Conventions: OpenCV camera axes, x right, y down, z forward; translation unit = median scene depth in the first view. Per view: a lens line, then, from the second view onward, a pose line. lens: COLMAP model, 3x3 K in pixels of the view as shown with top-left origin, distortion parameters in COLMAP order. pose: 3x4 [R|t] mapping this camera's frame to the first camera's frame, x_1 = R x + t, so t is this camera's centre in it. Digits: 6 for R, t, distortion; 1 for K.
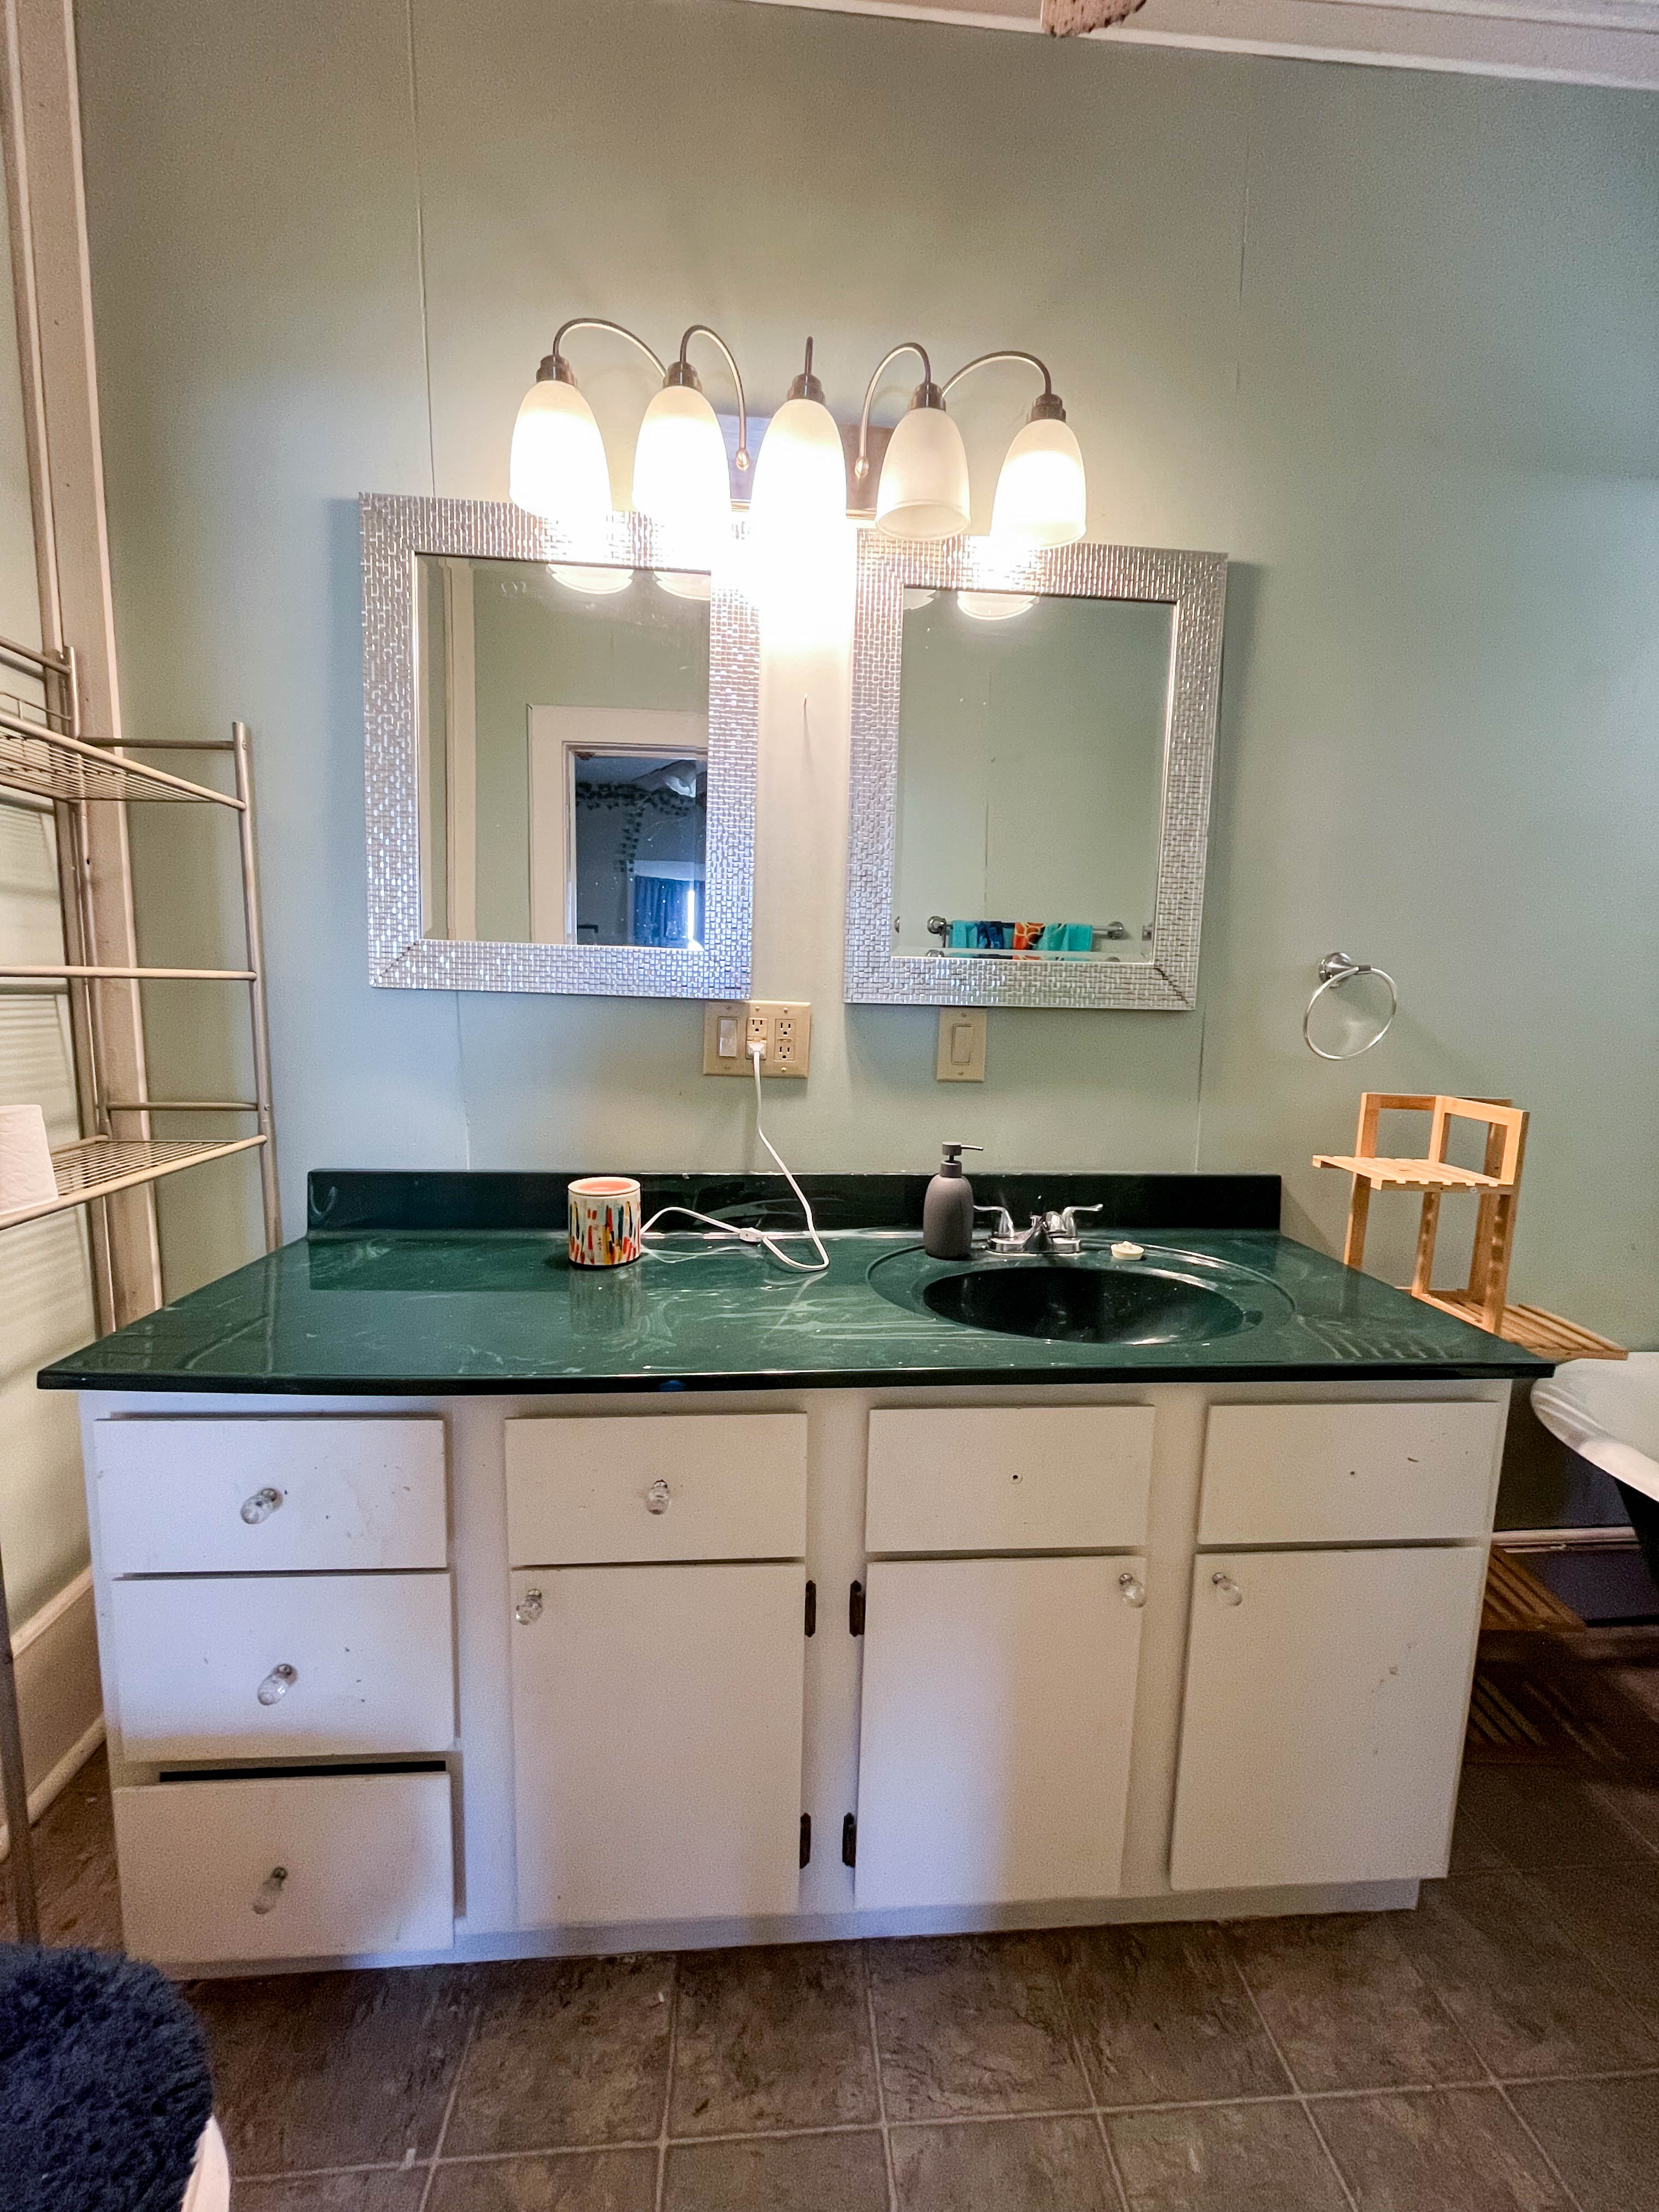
lens RADIAL K [[896.2, 0, 821.3], [0, 896.2, 1098.9], [0, 0, 1]] dist [-0.002870, 0.000233]
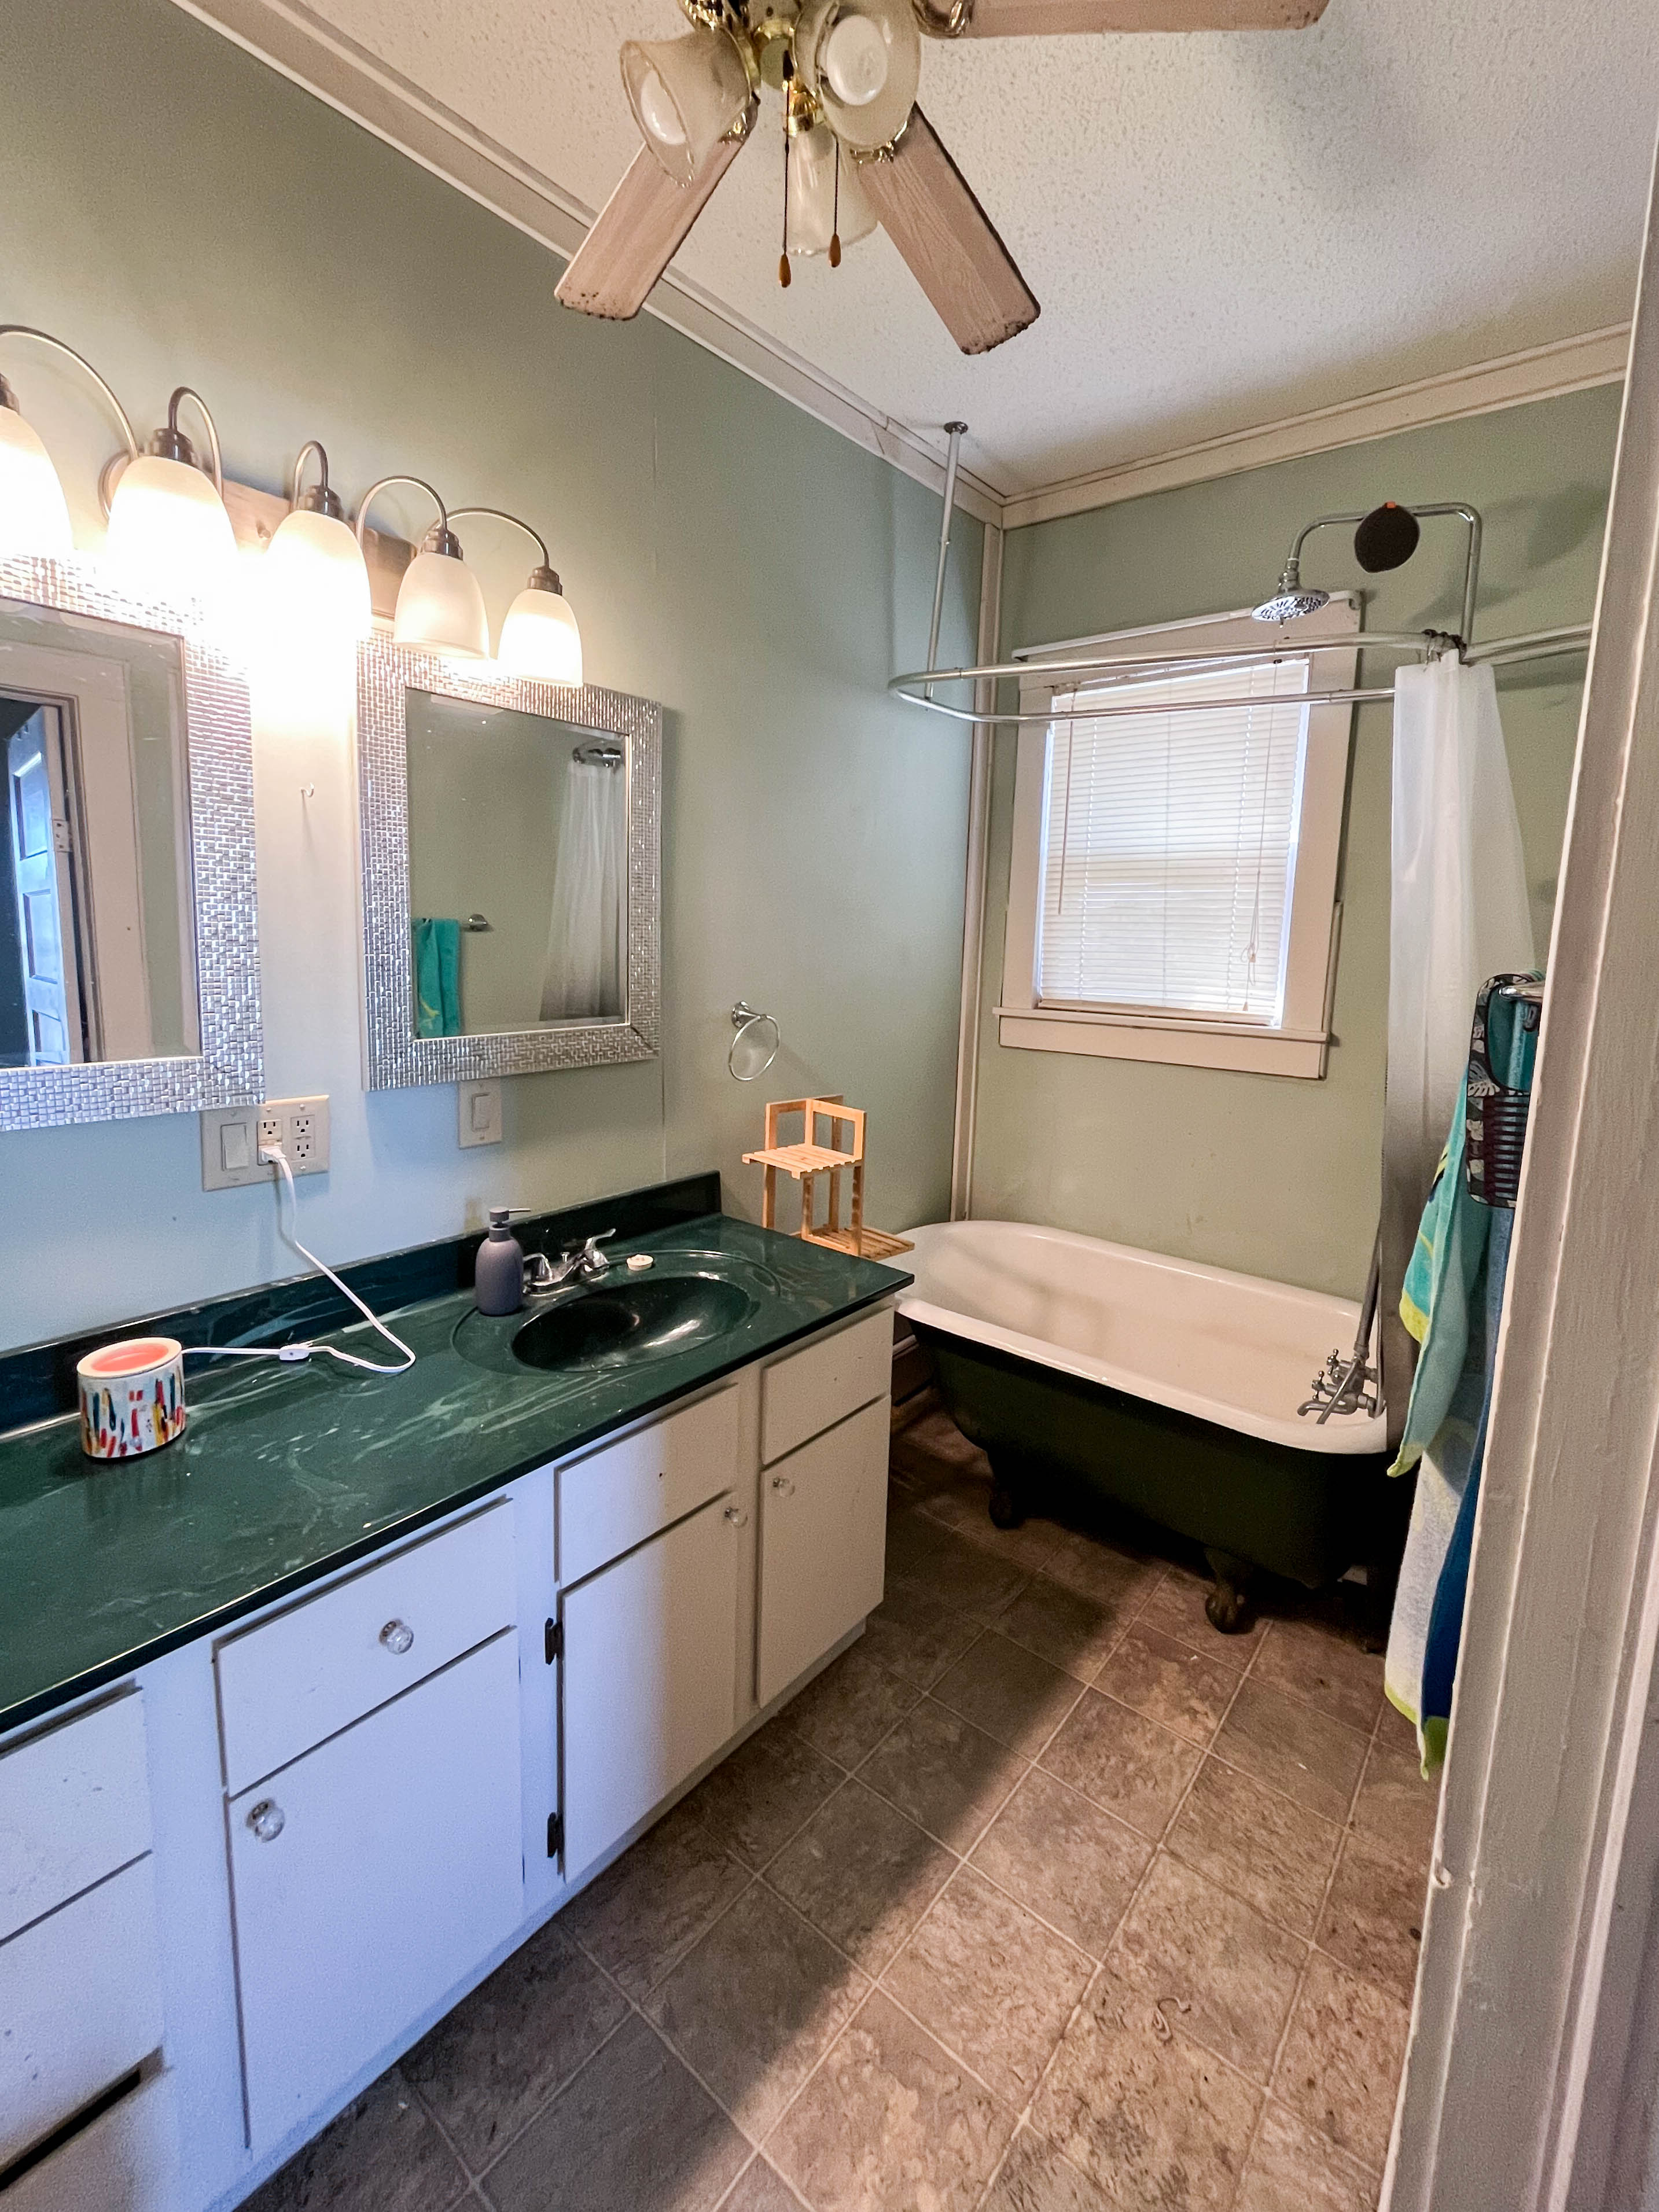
lens RADIAL K [[949.3, 0, 872.1], [0, 949.3, 1040.1], [0, 0, 1]] dist [0.000529, 0.000296]
pose [[0.670971, -0.095189, 0.735348, -0.413853], [0.072543, 0.995395, 0.062660, -0.212912], [-0.737926, 0.011301, 0.674787, -0.135444]]
